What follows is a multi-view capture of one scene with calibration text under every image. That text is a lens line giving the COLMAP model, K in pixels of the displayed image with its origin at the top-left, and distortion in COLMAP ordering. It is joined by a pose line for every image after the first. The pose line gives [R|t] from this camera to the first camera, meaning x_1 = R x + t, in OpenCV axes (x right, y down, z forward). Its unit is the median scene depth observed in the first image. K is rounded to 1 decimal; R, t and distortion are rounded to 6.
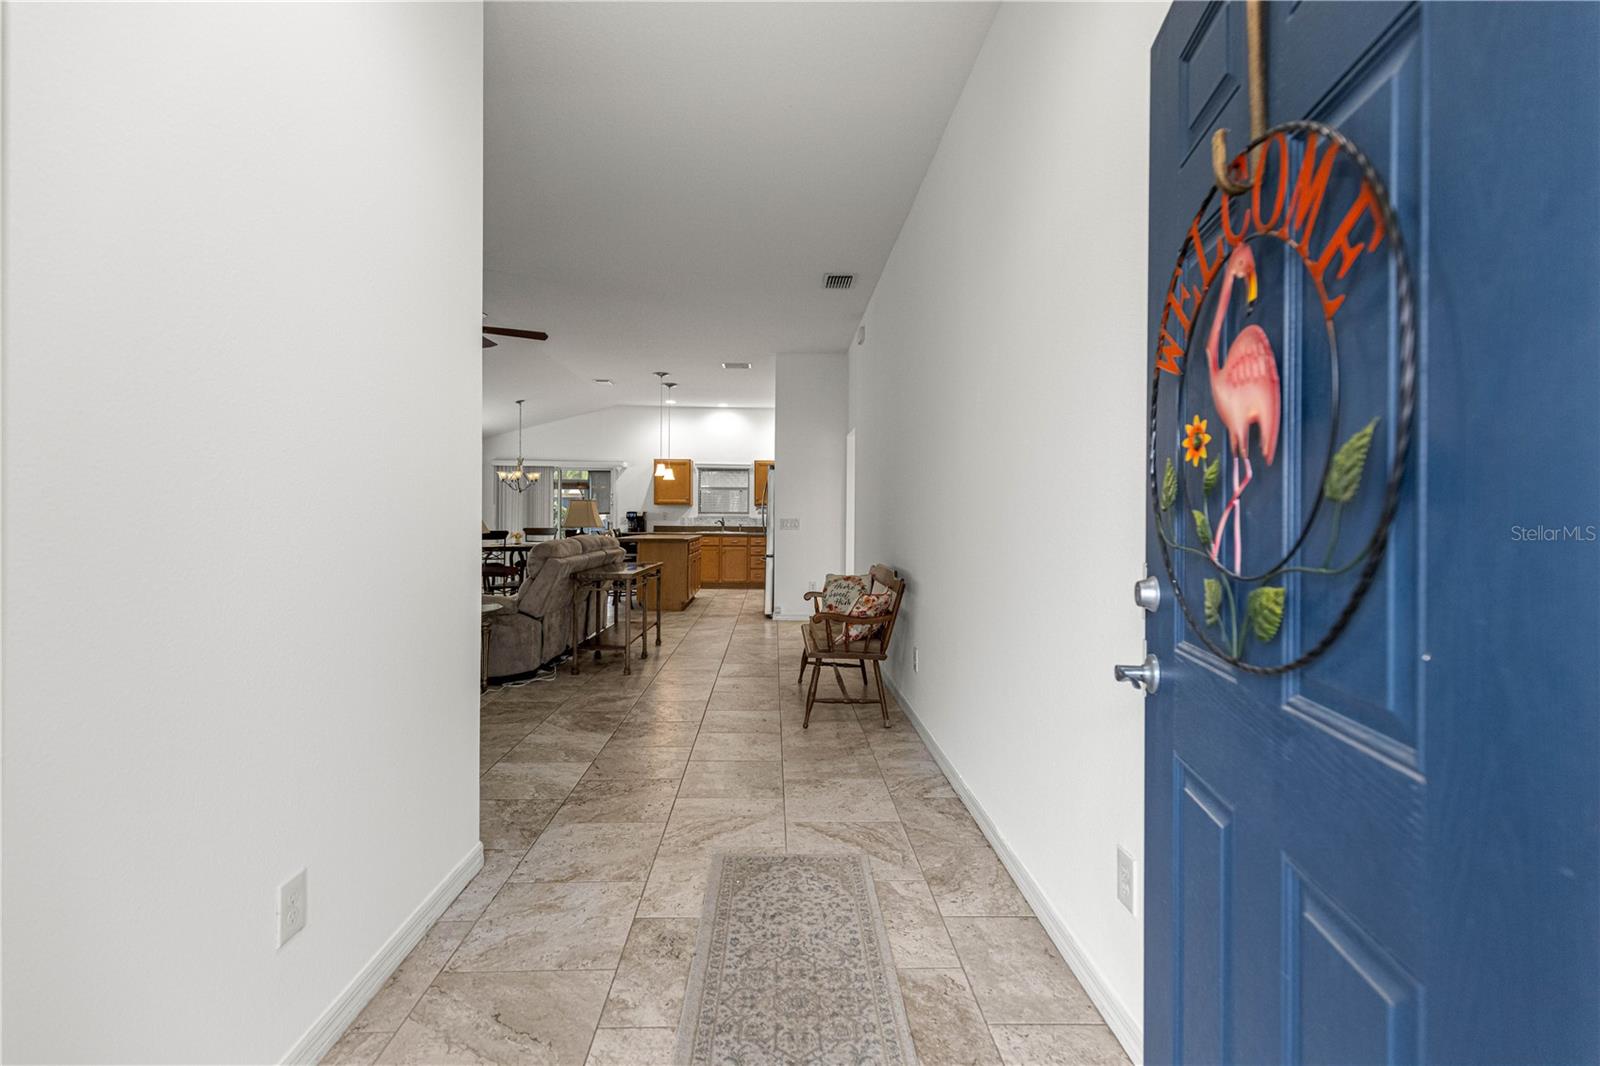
lens RADIAL K [[719.5, 0, 796.9], [0, 719.5, 520.8], [0, 0, 1]] dist [0.008965, -0.001028]
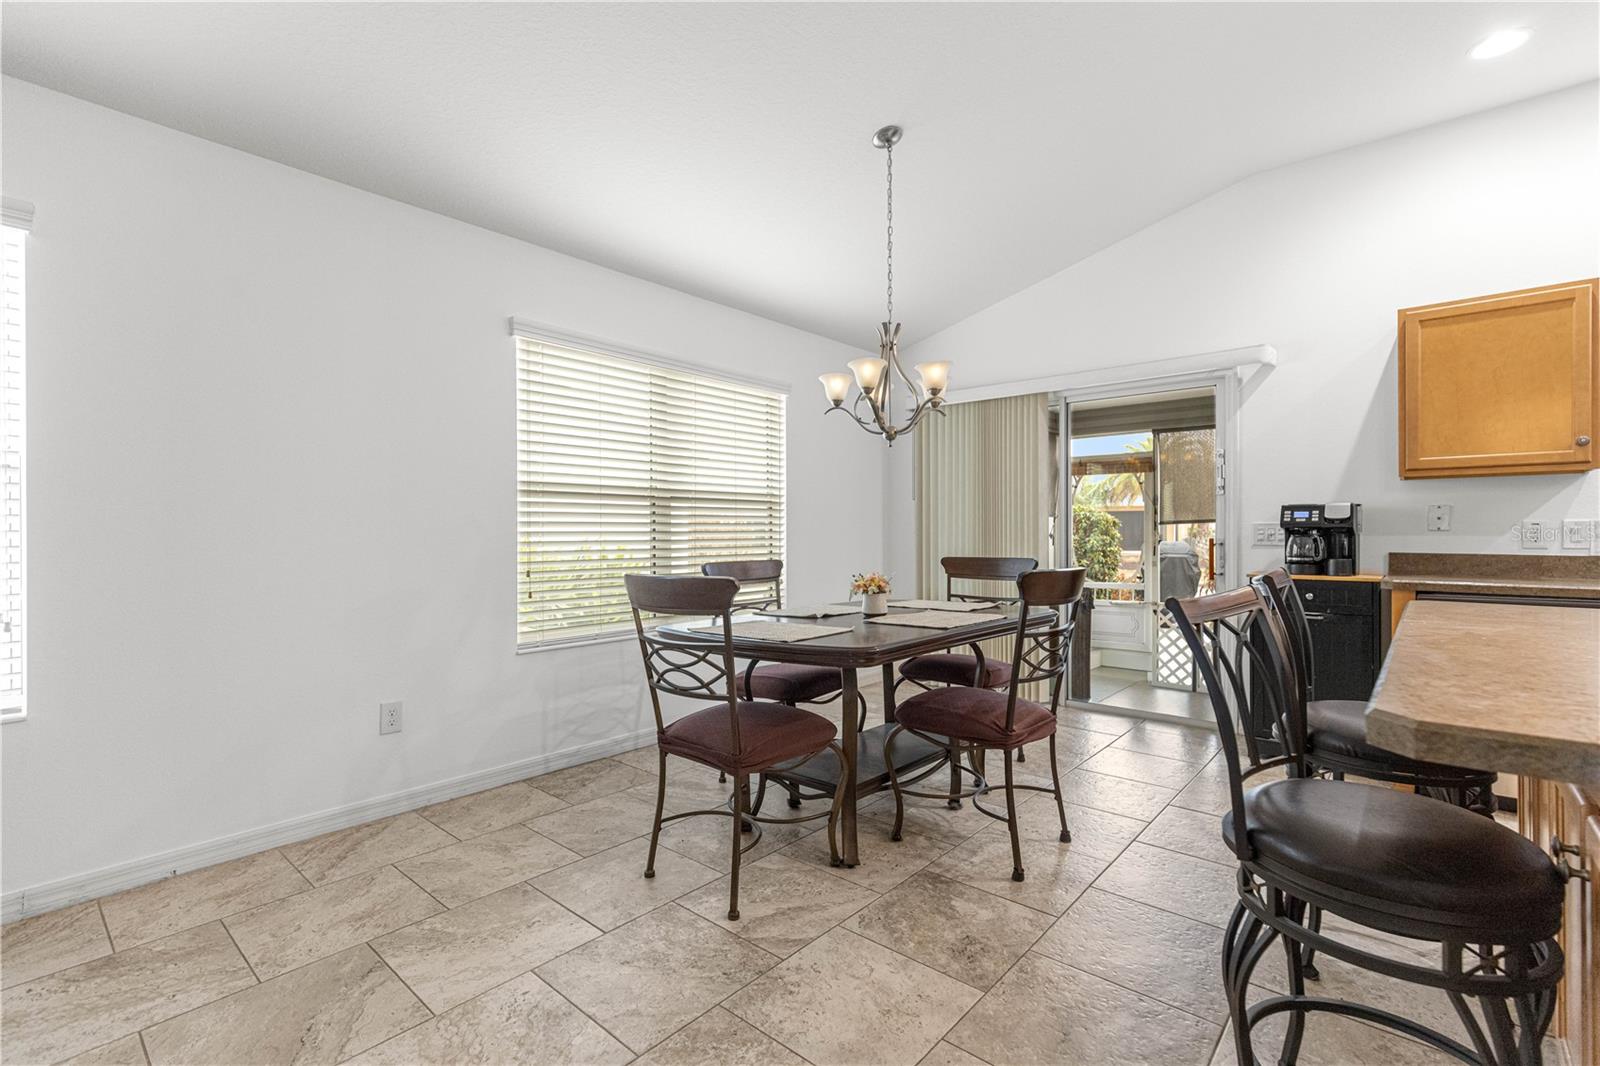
lens RADIAL K [[719.5, 0, 798.8], [0, 719.5, 533.7], [0, 0, 1]] dist [0.008965, -0.001028]
pose [[0.730286, -0.008773, -0.683085, -0.175975], [0.000977, 0.999930, -0.011799, 0.002415], [0.683141, 0.007949, 0.730243, 0.638060]]
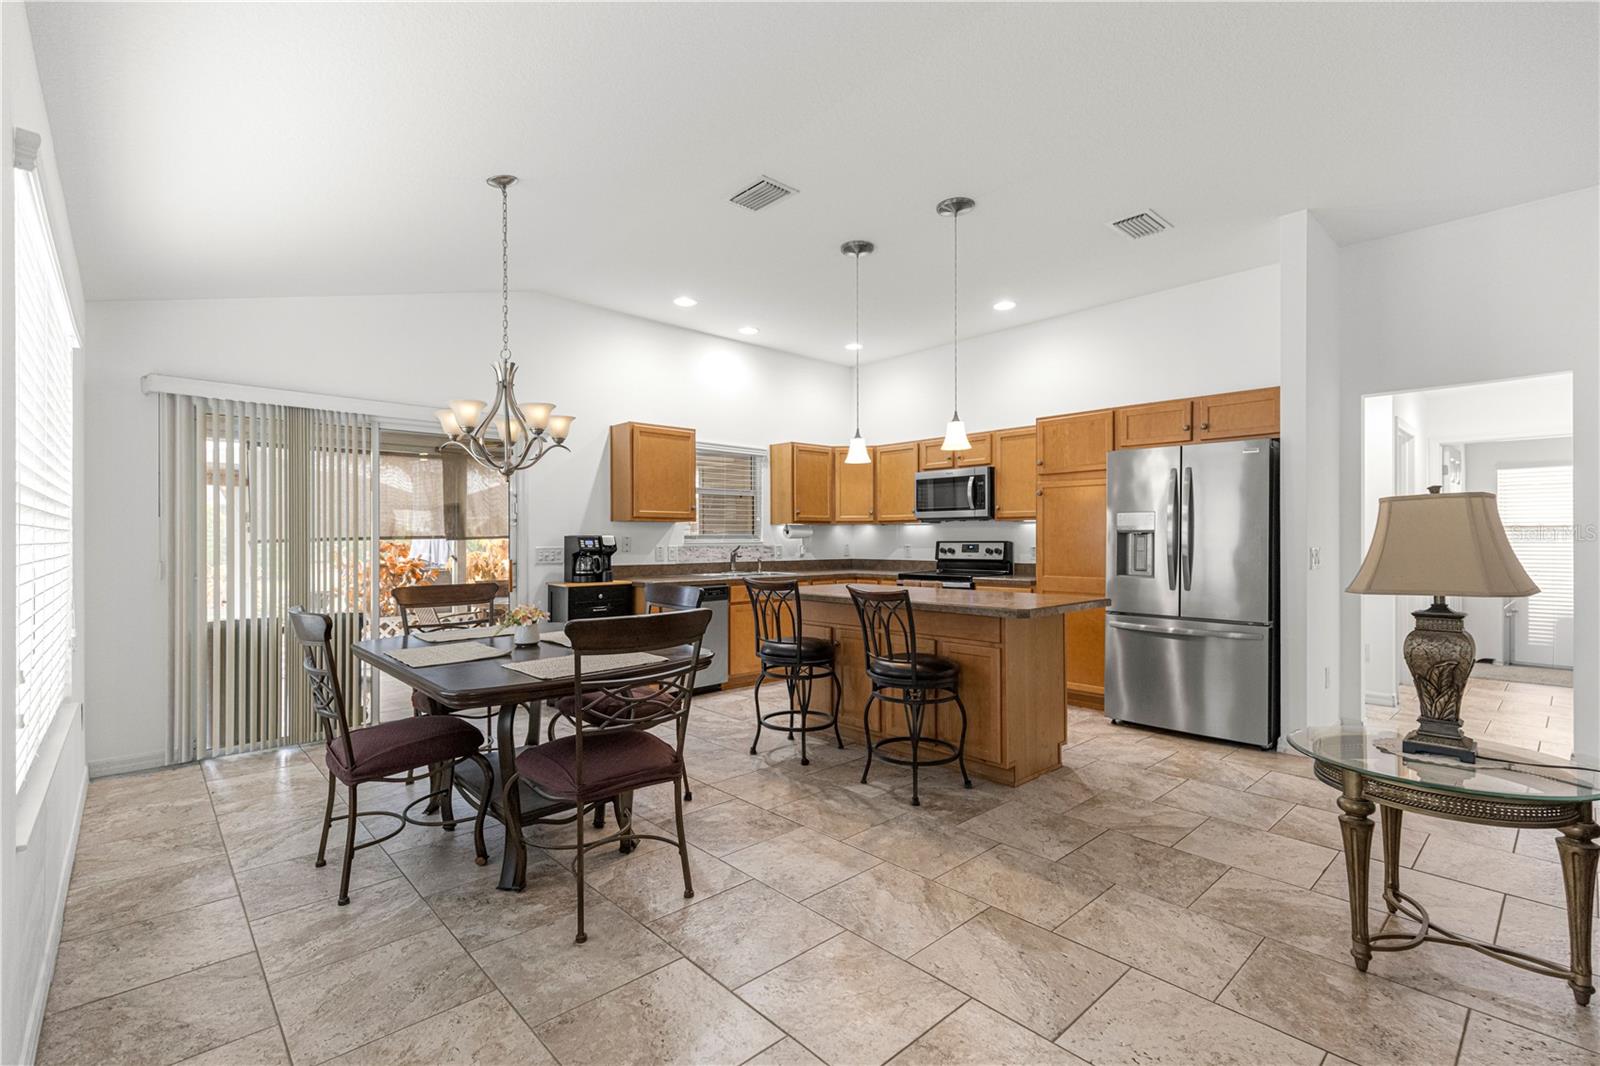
lens RADIAL K [[719.5, 0, 791.4], [0, 719.5, 533.5], [0, 0, 1]] dist [0.008965, -0.001028]
pose [[0.758721, -0.005831, 0.651389, -0.415774], [0.015514, 0.999838, -0.009121, -0.008139], [-0.651230, 0.017026, 0.758689, 0.578526]]
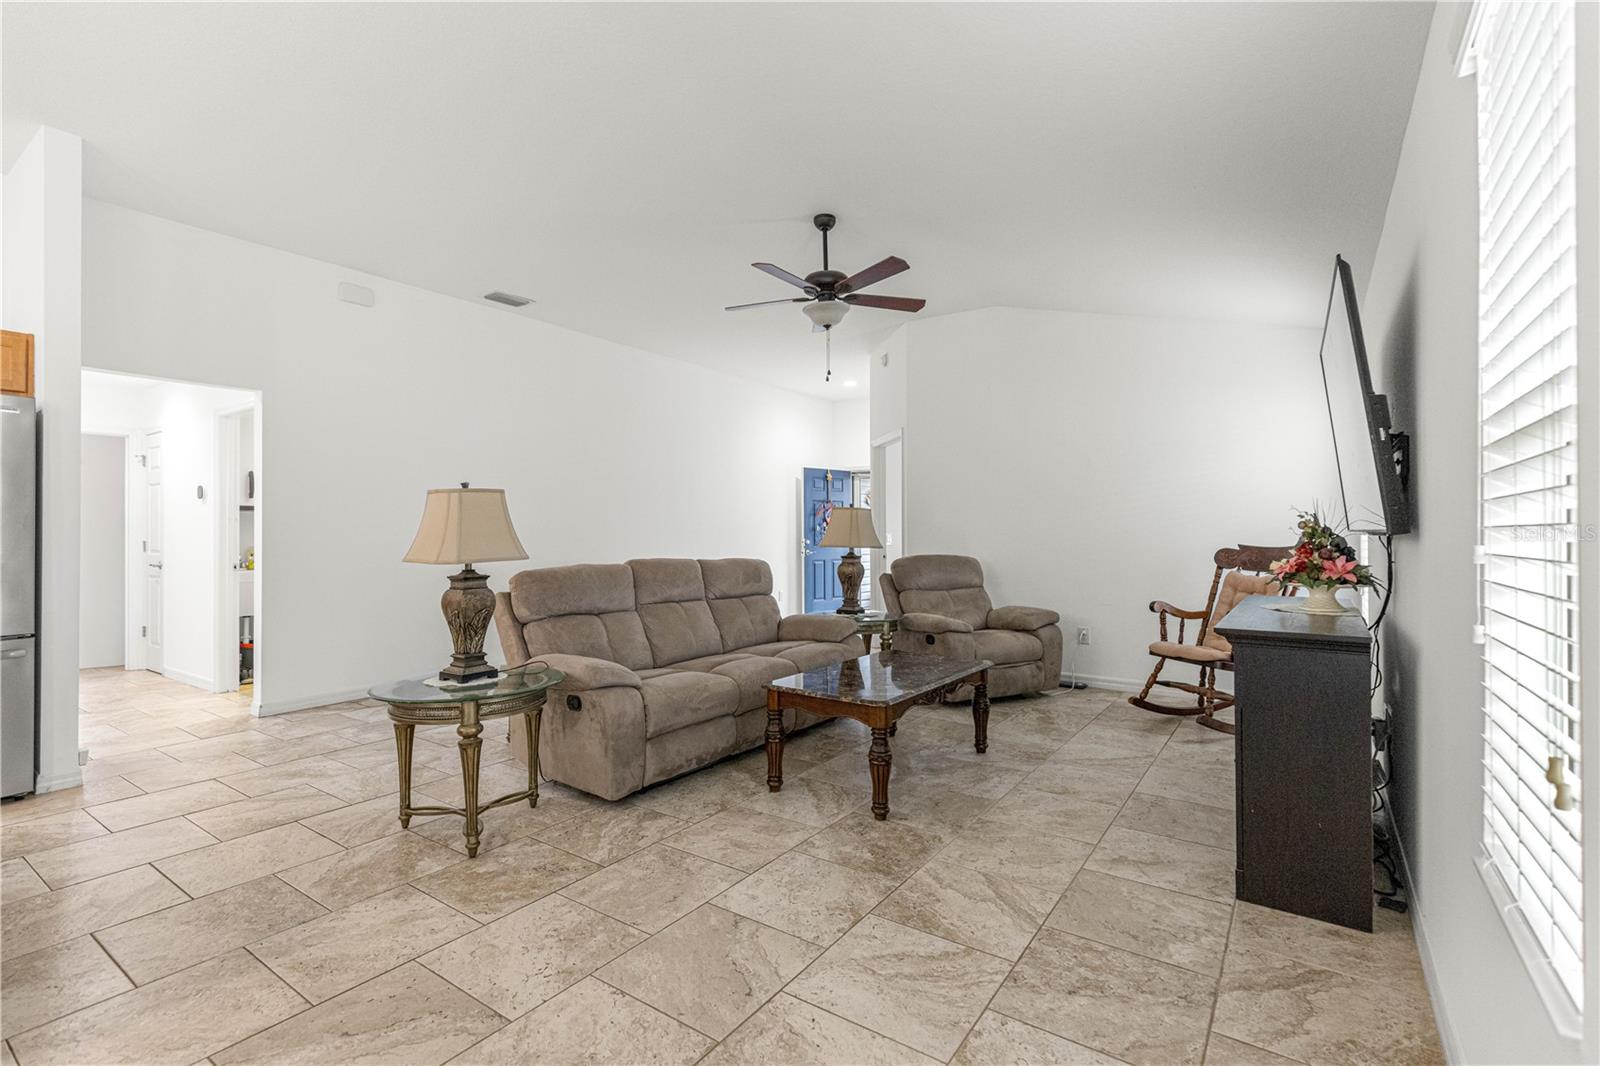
lens RADIAL K [[719.5, 0, 799.0], [0, 719.5, 527.4], [0, 0, 1]] dist [0.008965, -0.001028]
pose [[-0.803798, 0.003354, 0.594893, -0.411995], [0.004227, 0.999991, 0.000073, -0.003563], [-0.594888, 0.002573, -0.803805, 0.736682]]
